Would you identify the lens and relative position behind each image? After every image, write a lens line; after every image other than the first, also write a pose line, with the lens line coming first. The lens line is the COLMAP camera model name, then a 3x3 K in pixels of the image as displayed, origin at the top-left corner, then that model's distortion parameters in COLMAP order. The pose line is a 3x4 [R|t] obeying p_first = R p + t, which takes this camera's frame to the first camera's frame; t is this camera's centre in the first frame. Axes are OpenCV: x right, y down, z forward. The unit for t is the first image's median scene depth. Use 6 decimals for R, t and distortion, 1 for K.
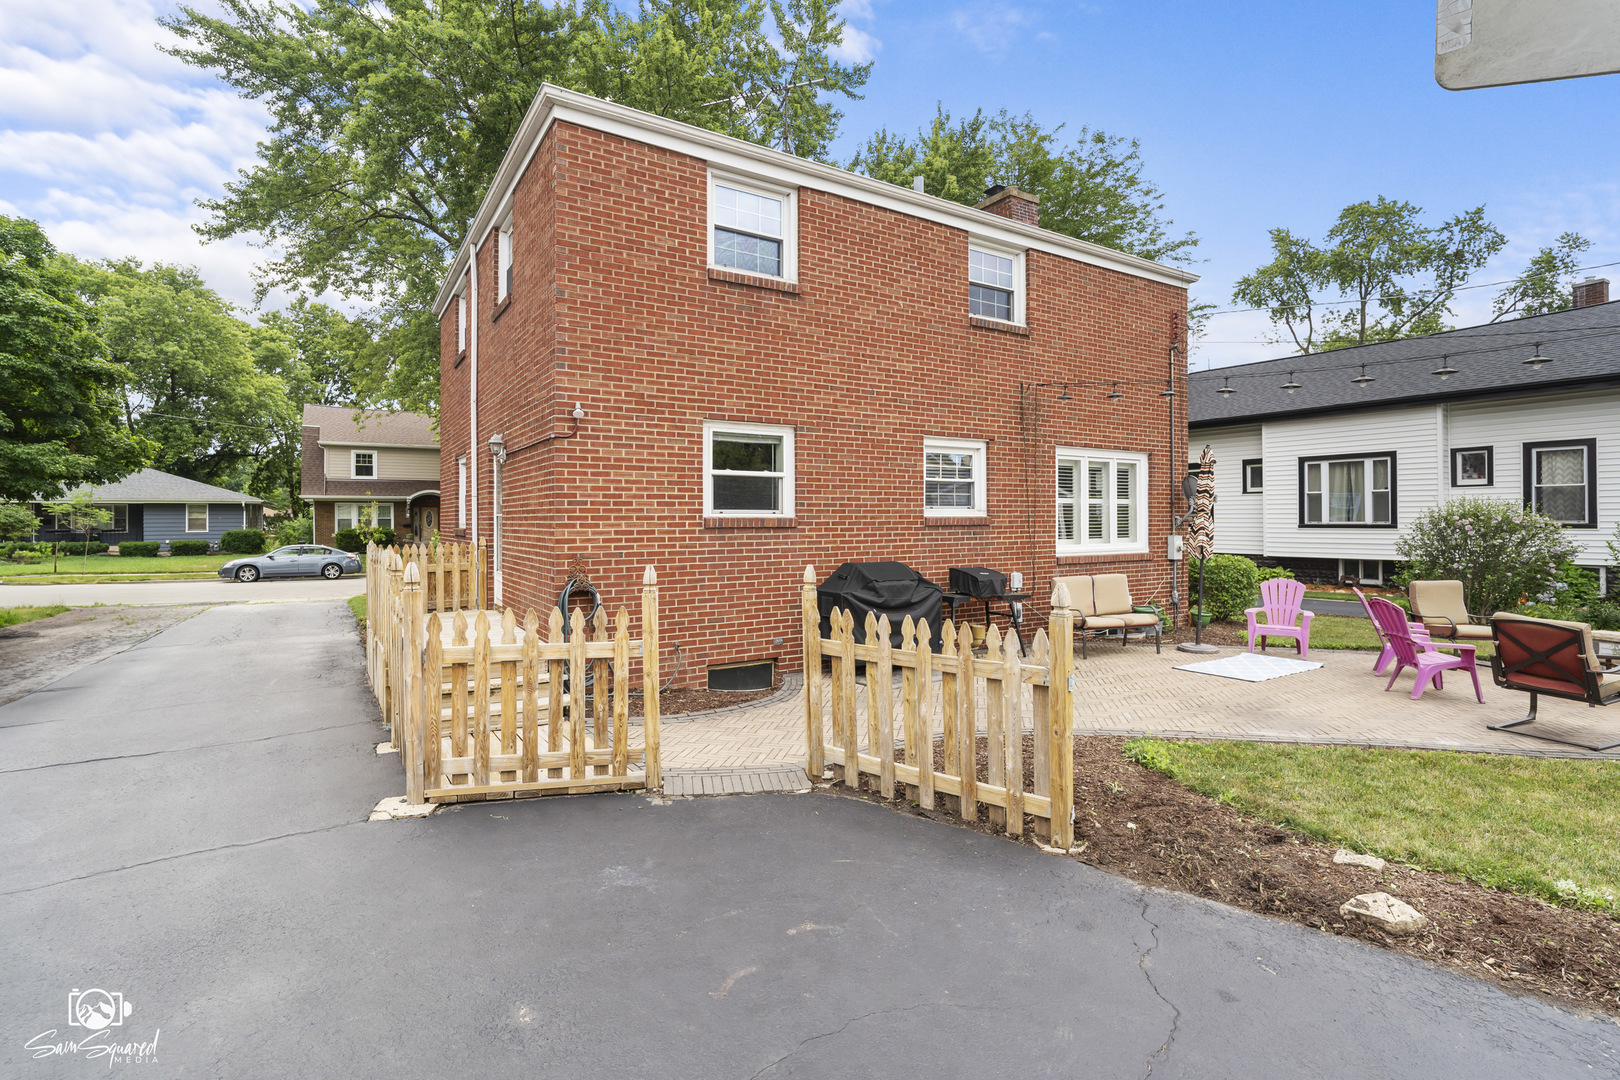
lens RADIAL K [[777.2, 0, 811.4], [0, 777.2, 527.1], [0, 0, 1]] dist [-0.002047, 0.002677]
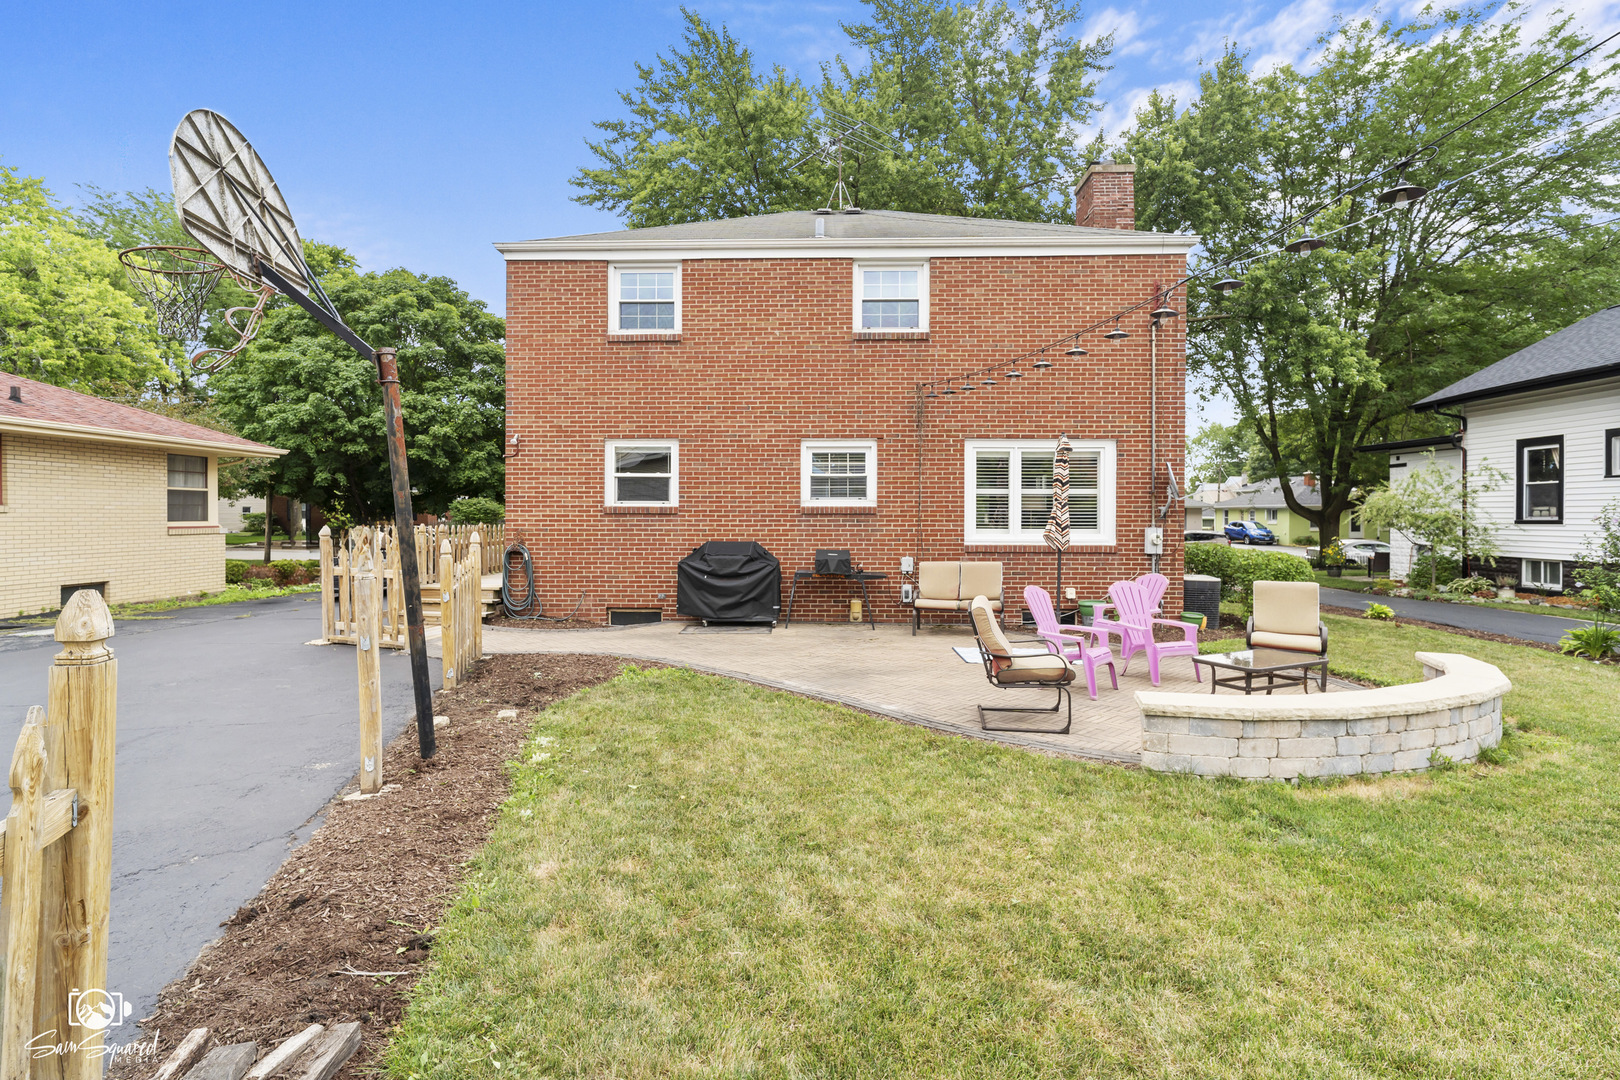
lens RADIAL K [[777.2, 0, 807.9], [0, 777.2, 536.4], [0, 0, 1]] dist [-0.002047, 0.002677]
pose [[0.820681, 0.022841, -0.570930, 0.868339], [-0.010769, 0.999642, 0.024511, 0.003588], [0.571285, -0.013967, 0.820633, 0.014879]]
